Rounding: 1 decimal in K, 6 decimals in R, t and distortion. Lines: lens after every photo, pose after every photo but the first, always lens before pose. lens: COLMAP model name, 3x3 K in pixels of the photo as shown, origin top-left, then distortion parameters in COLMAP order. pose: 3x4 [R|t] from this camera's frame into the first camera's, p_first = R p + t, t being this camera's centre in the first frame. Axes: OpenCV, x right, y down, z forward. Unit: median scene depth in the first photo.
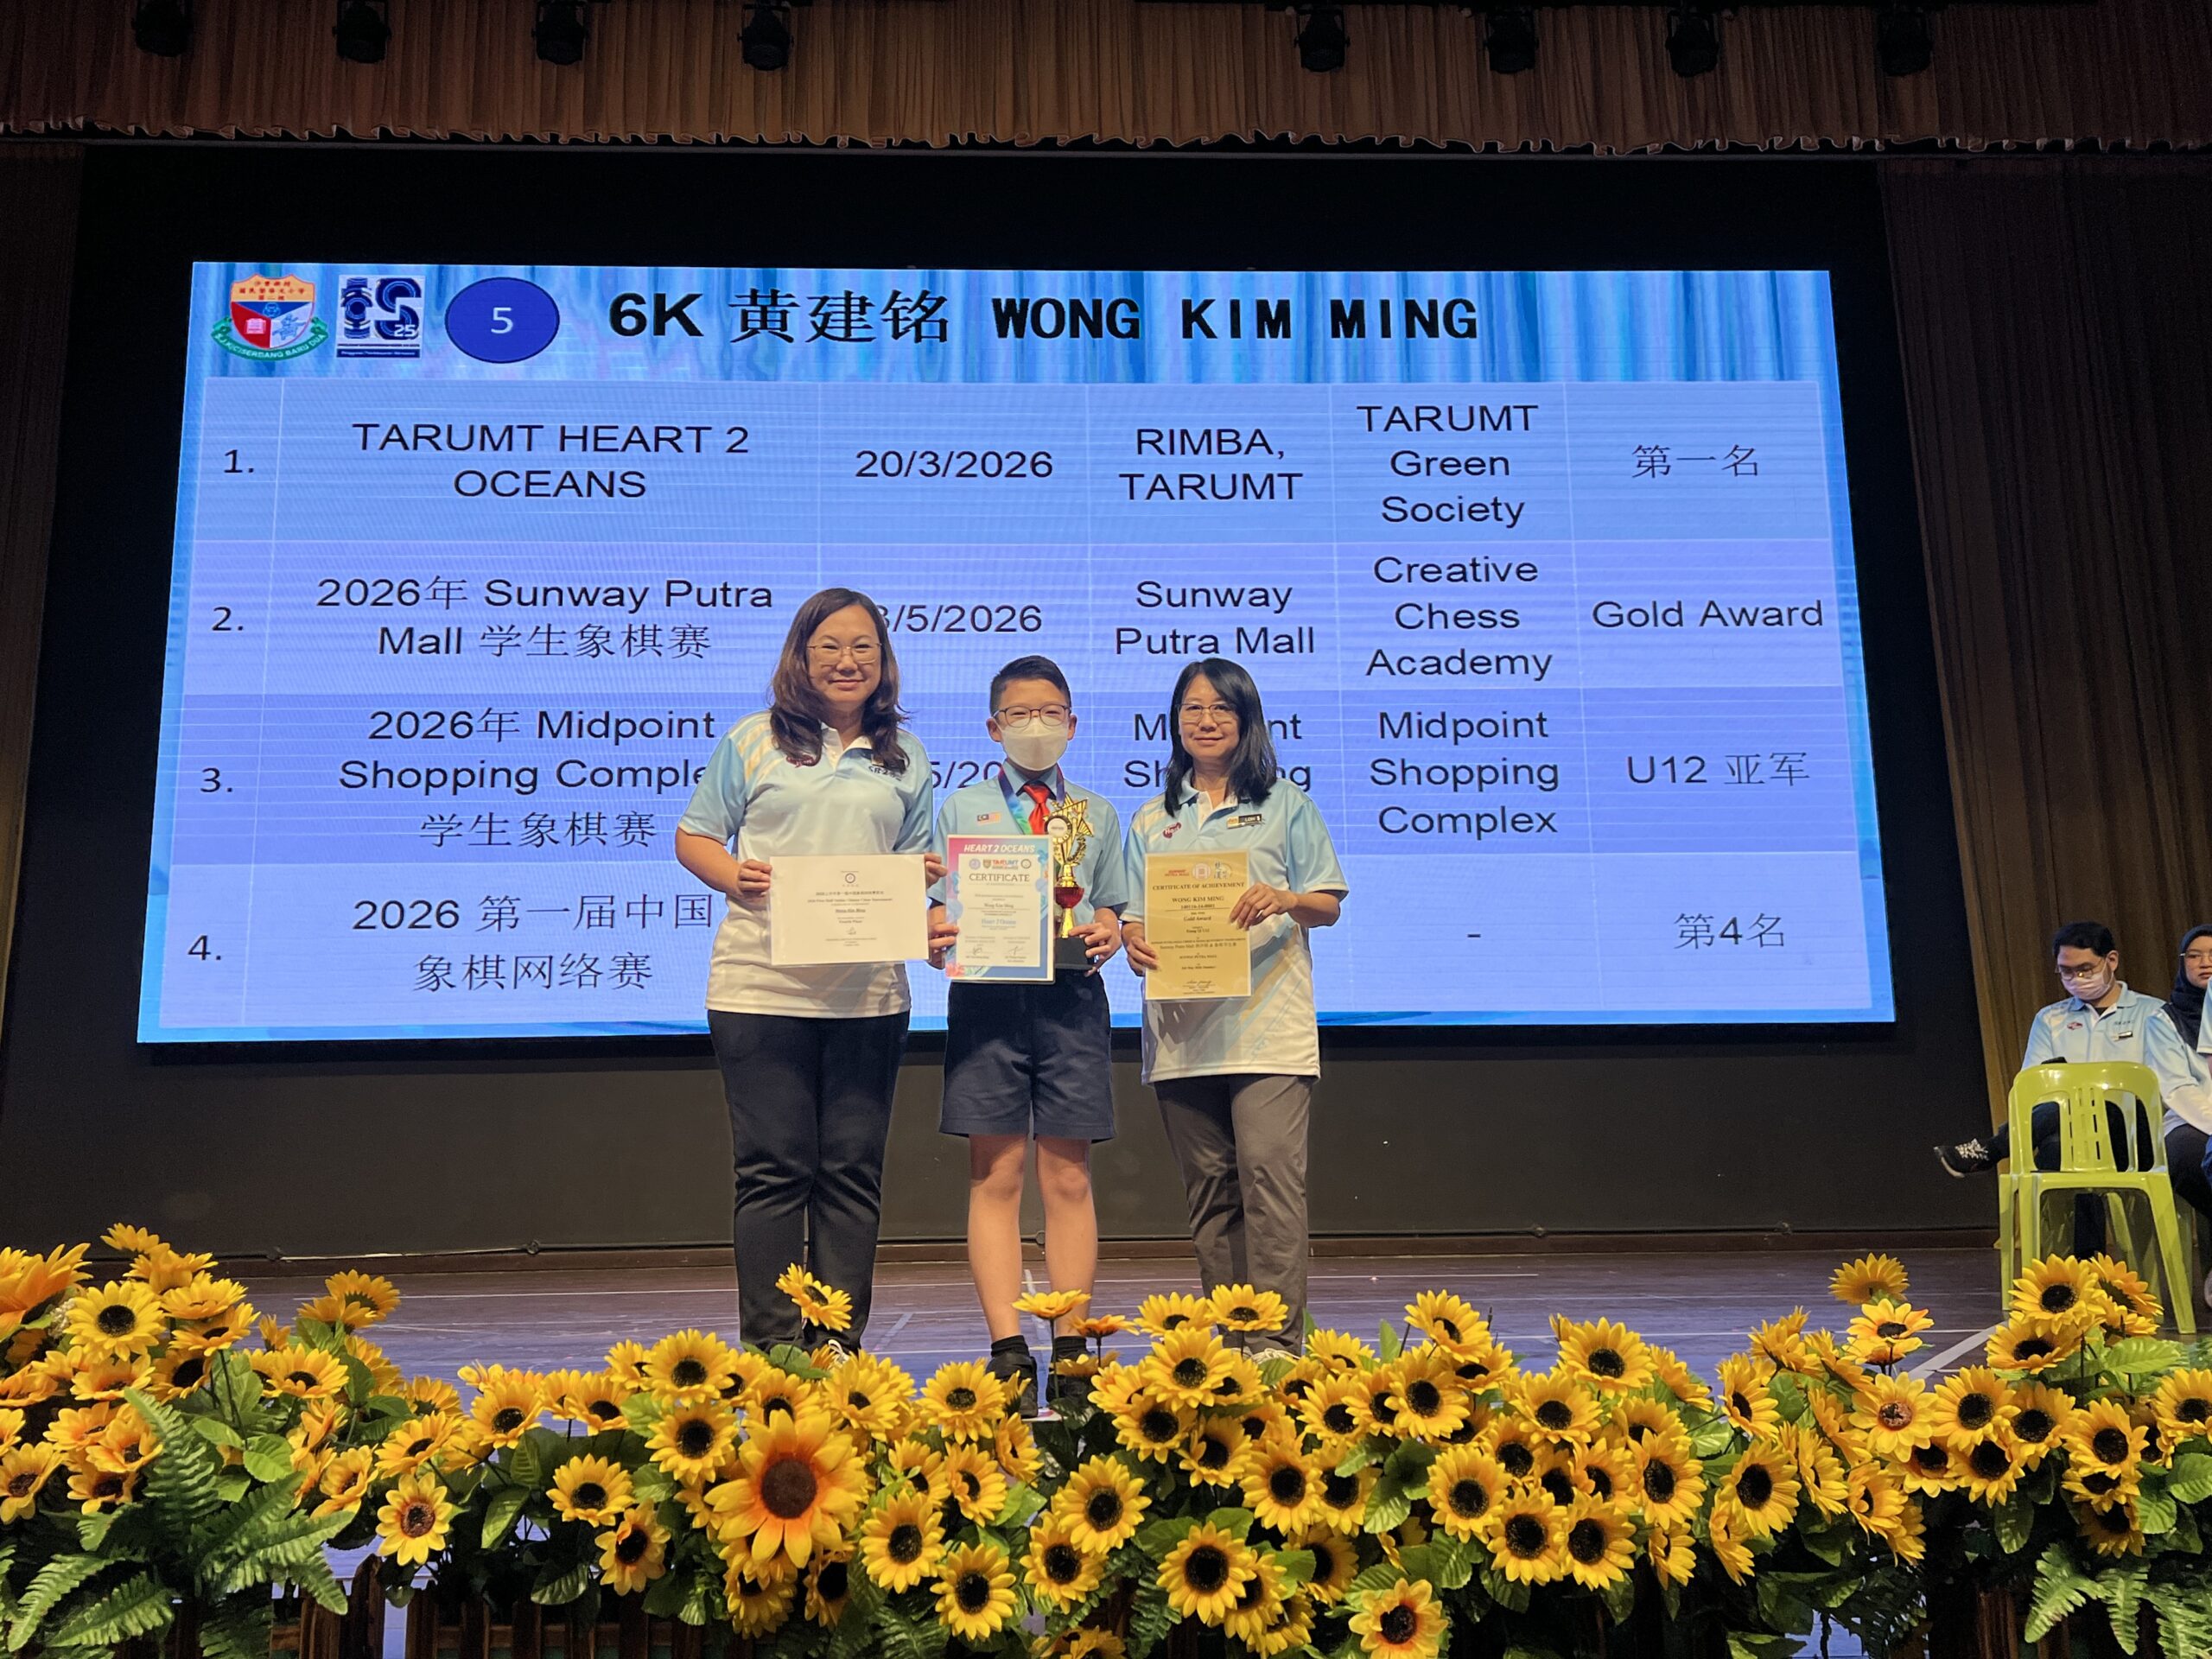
lens RADIAL K [[1978.4, 0, 1113.5], [0, 1978.4, 824.9], [0, 0, 1]] dist [0.012807, -0.005149]
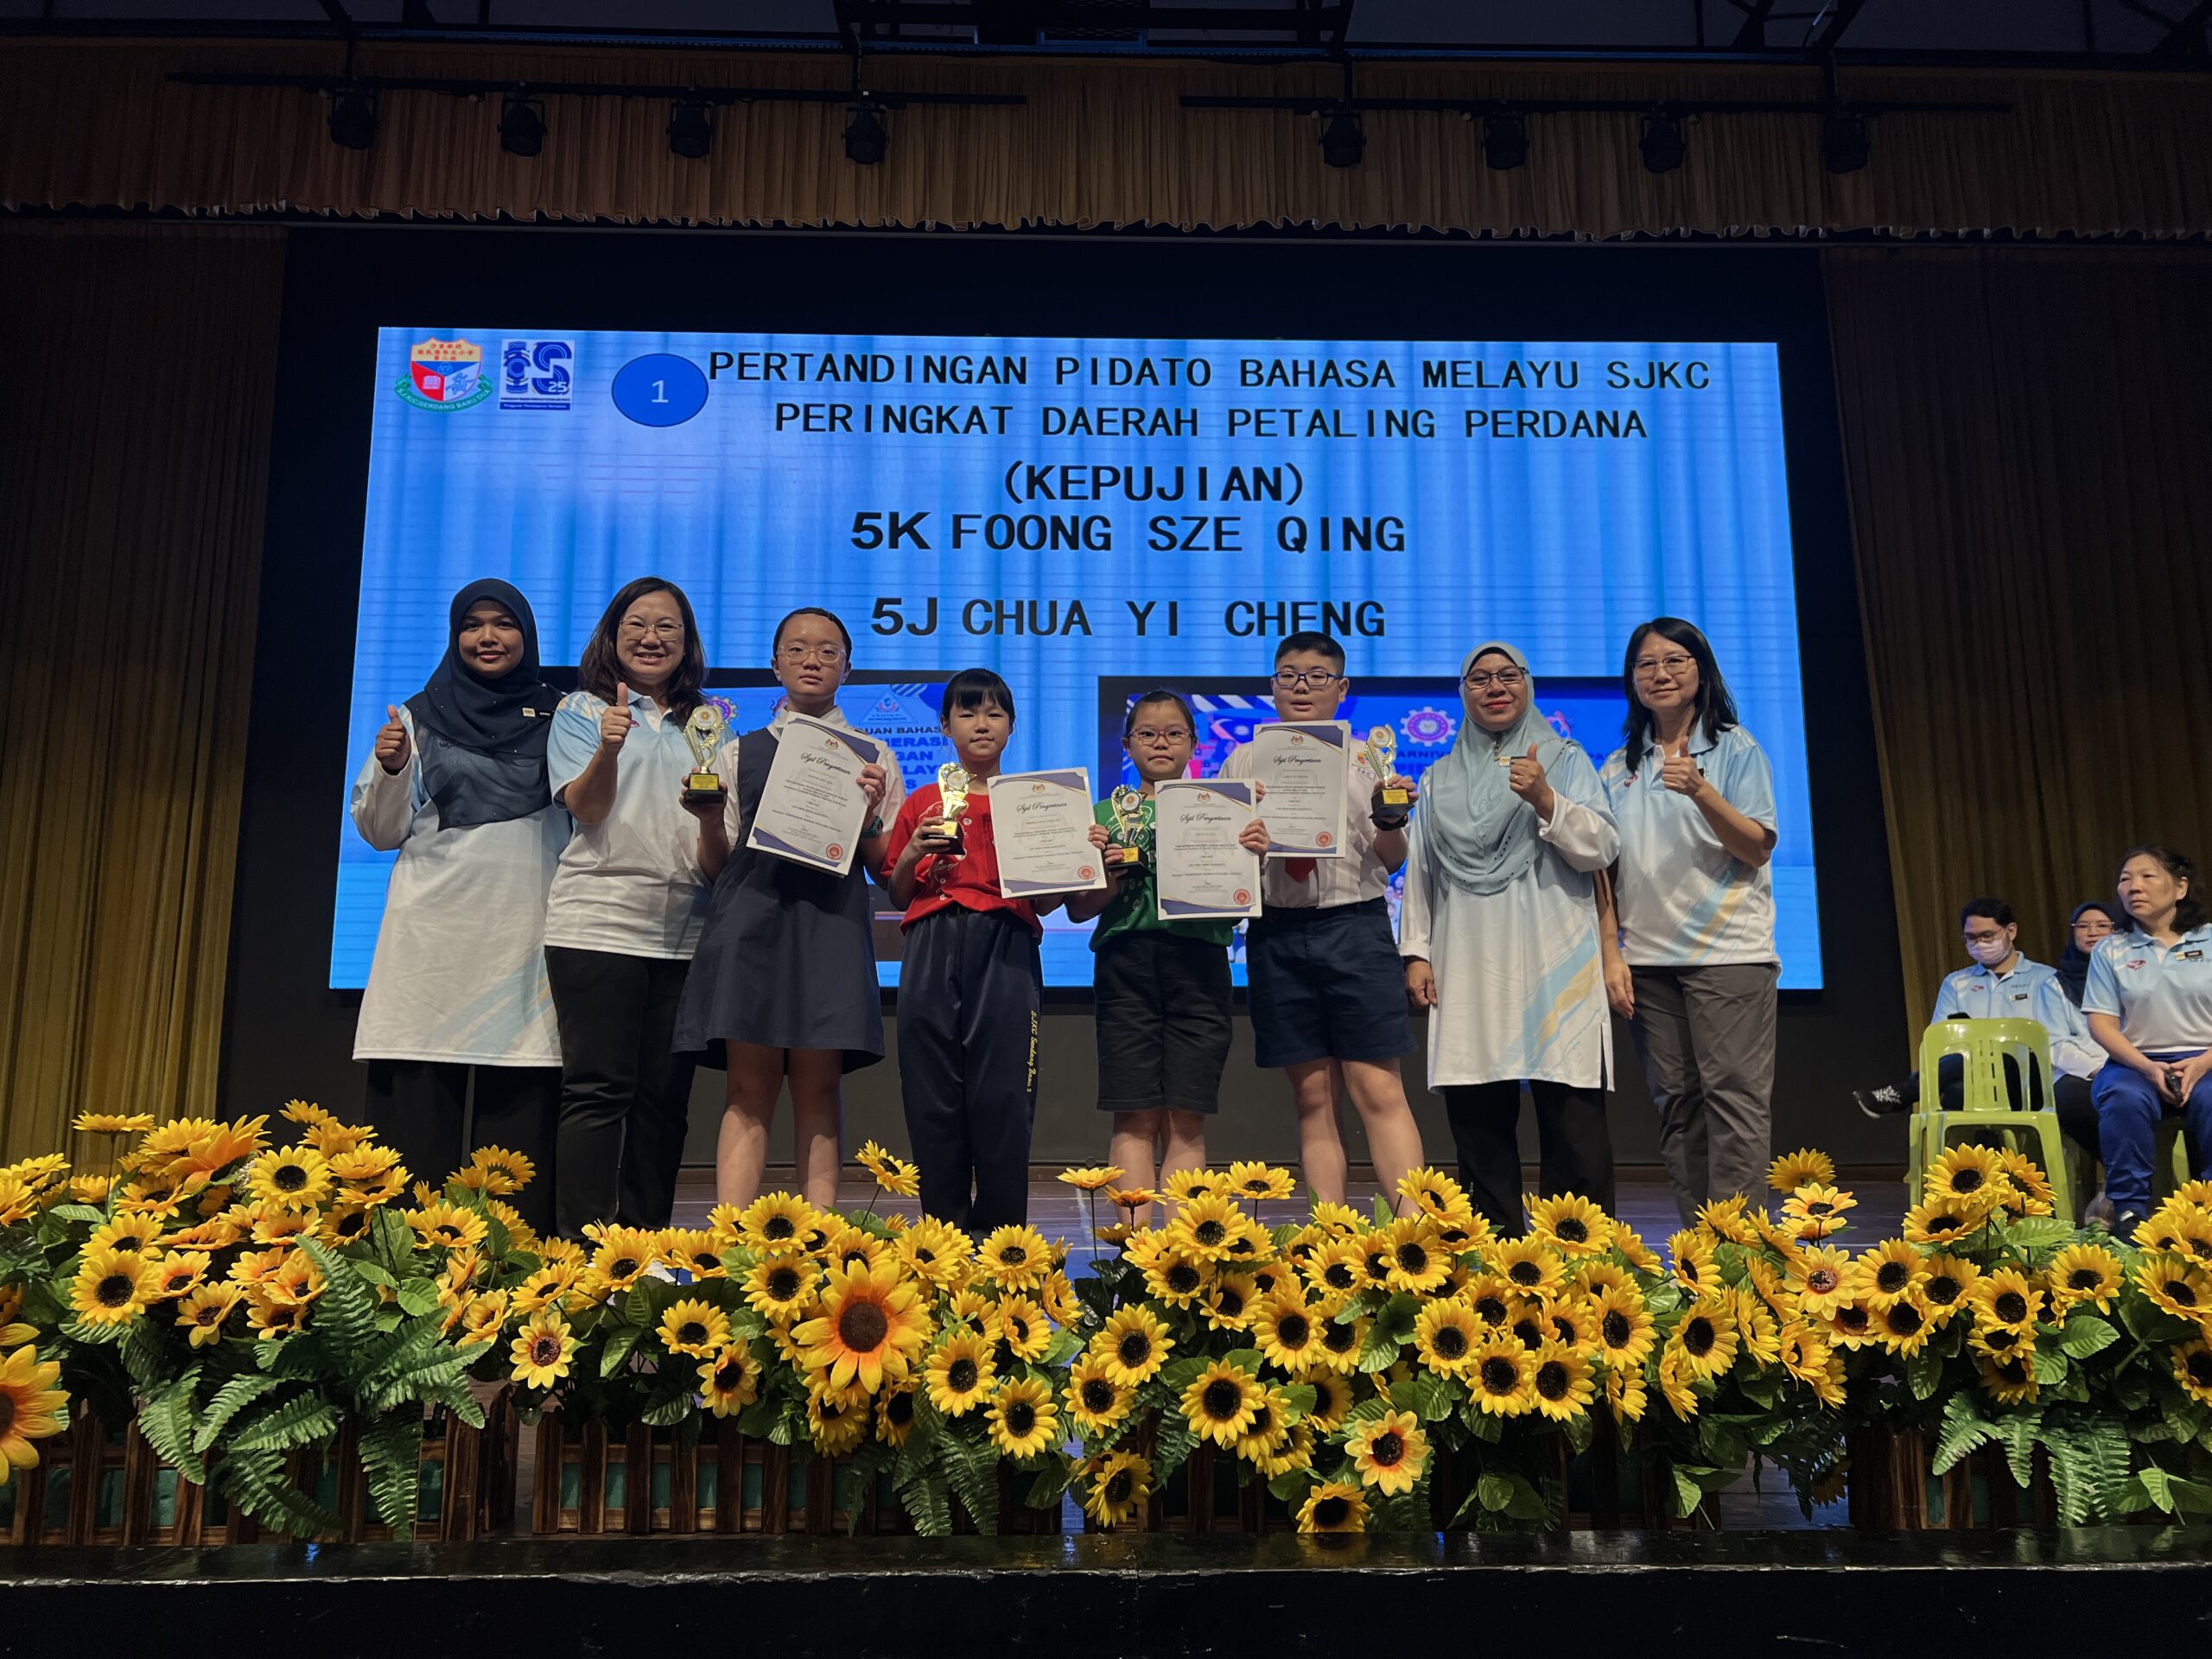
lens RADIAL K [[1675.9, 0, 1132.1], [0, 1675.9, 853.5], [0, 0, 1]] dist [0.020257, -0.020209]
pose [[0.999837, 0.010634, -0.014586, 0.004856], [-0.010356, 0.999765, 0.019031, 0.034804], [0.014785, -0.018877, 0.999712, 0.022517]]
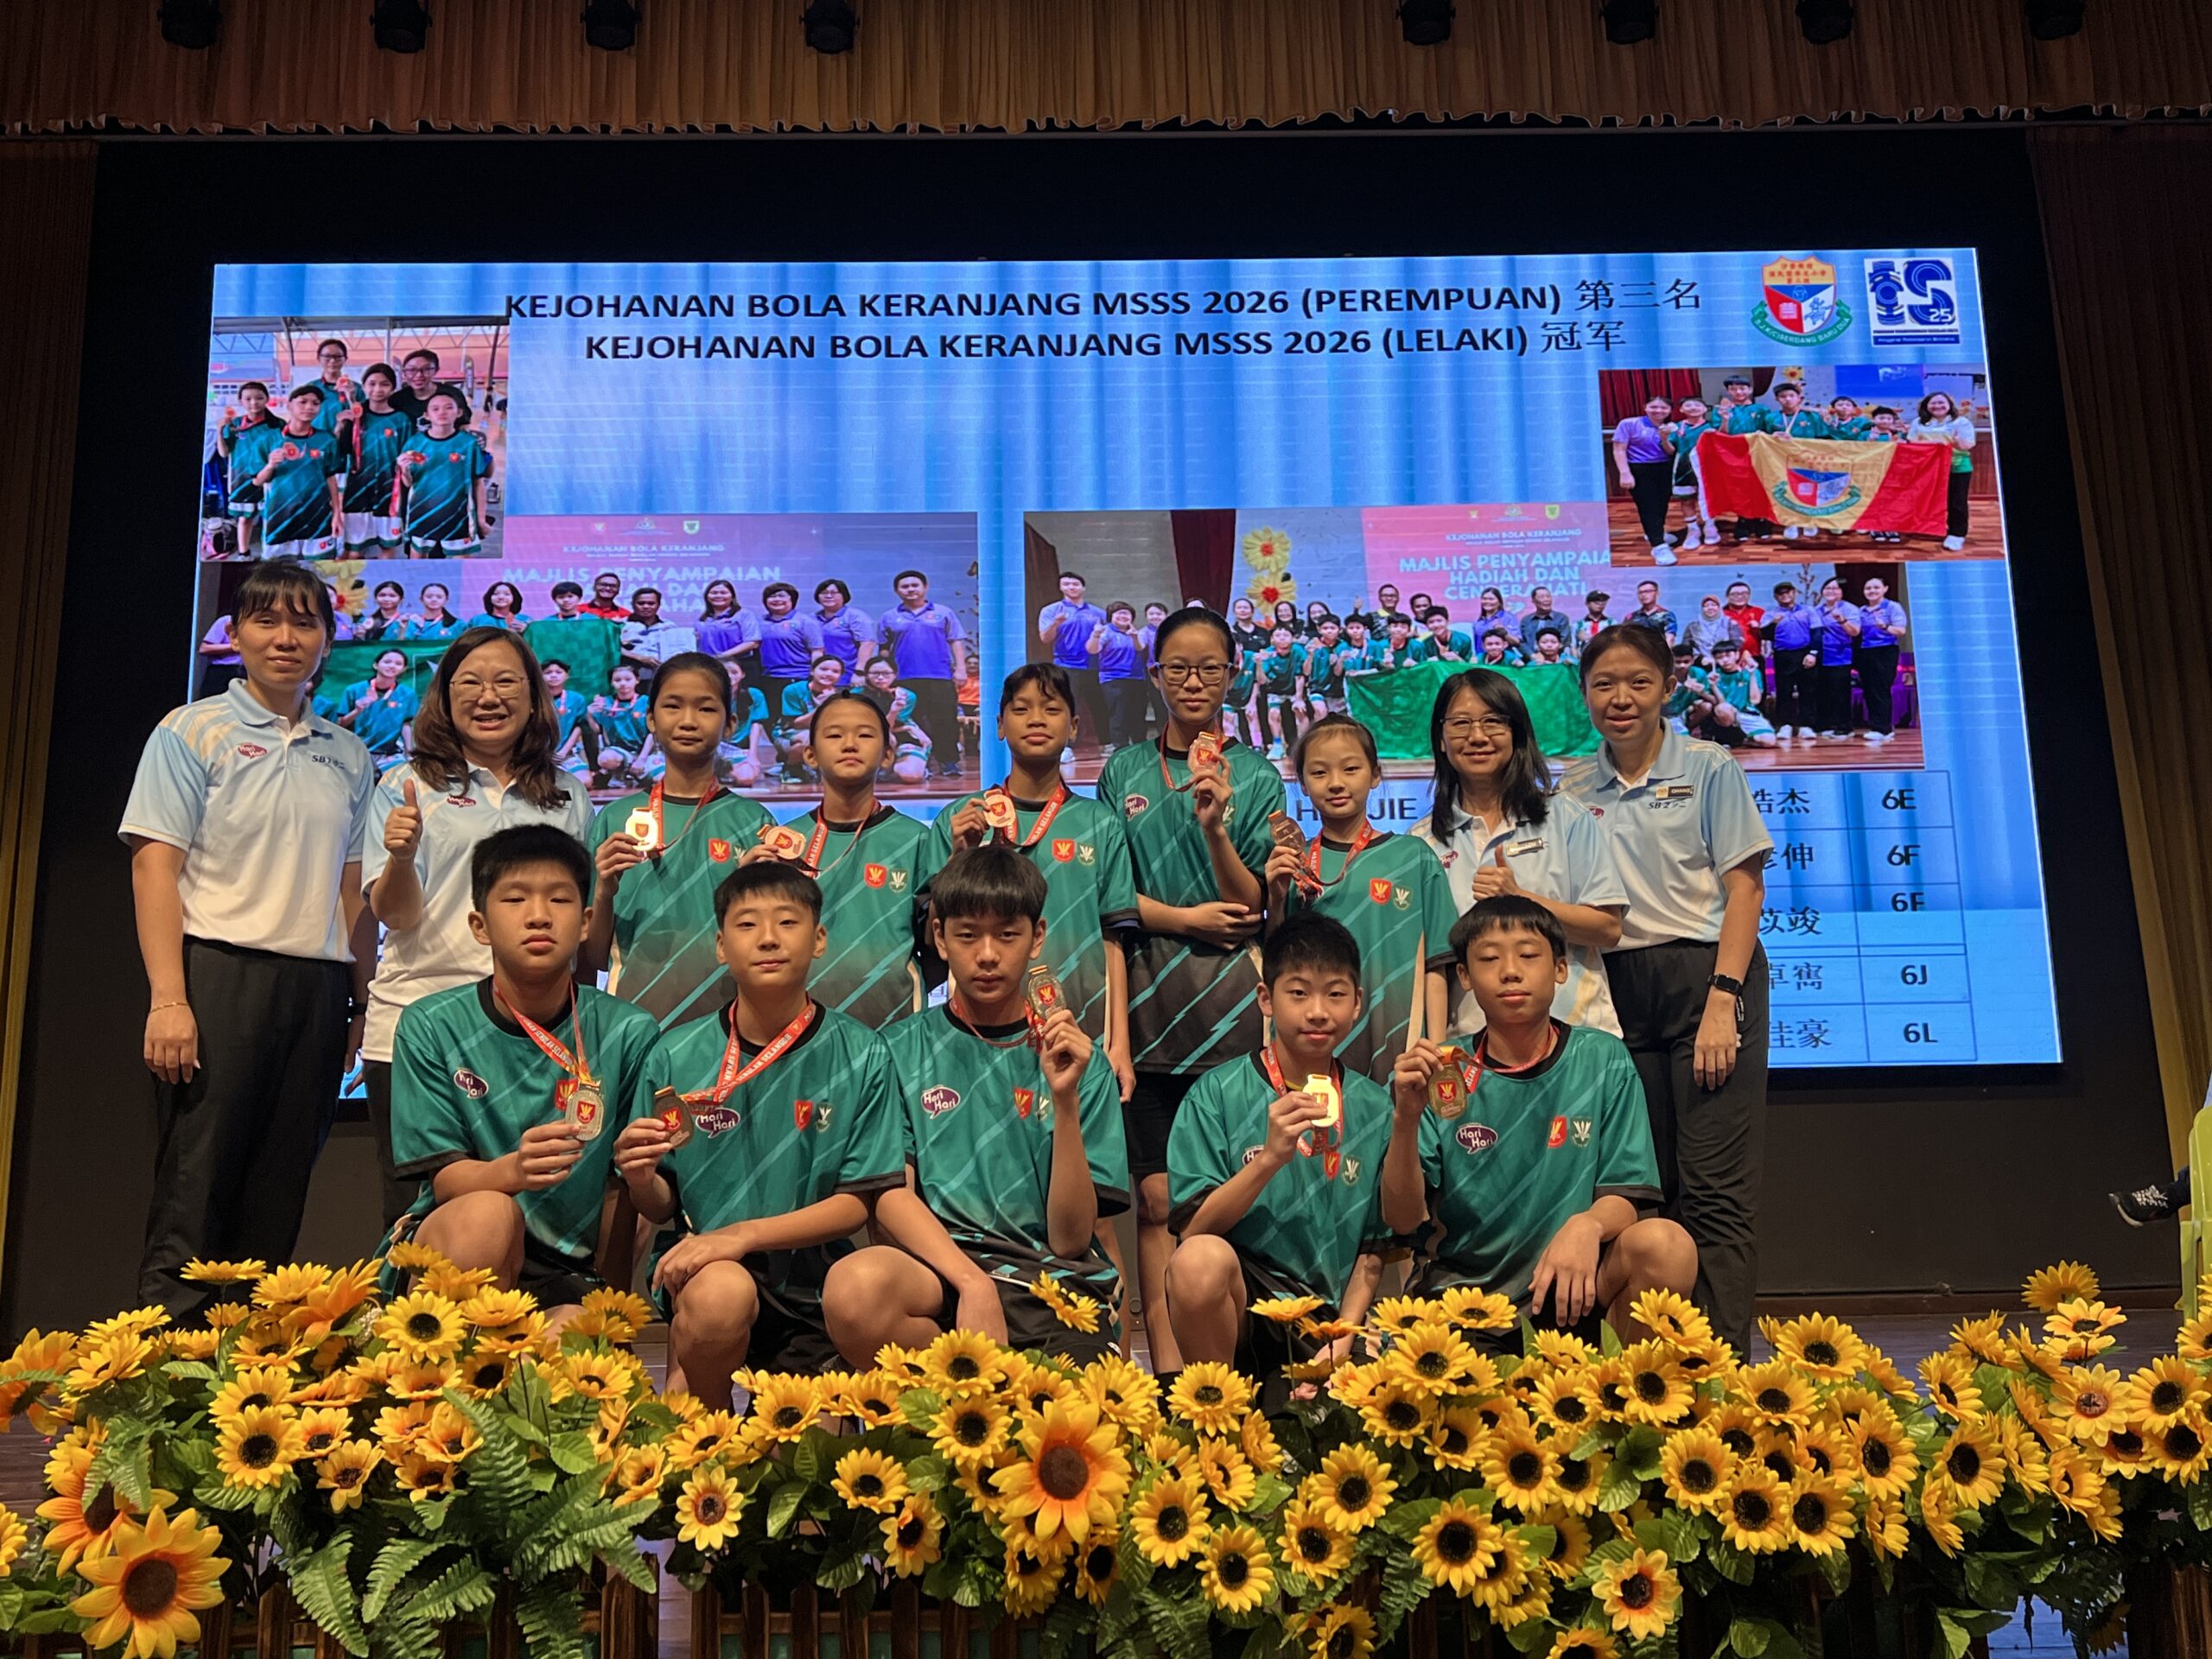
lens RADIAL K [[2198.5, 0, 1149.3], [0, 2198.5, 822.0], [0, 0, 1]] dist [0.010246, 0.000000]
pose [[0.999847, -0.010582, -0.013925, -0.090351], [0.010362, 0.999822, -0.015748, -0.000705], [0.014089, 0.015601, 0.999779, -0.190539]]
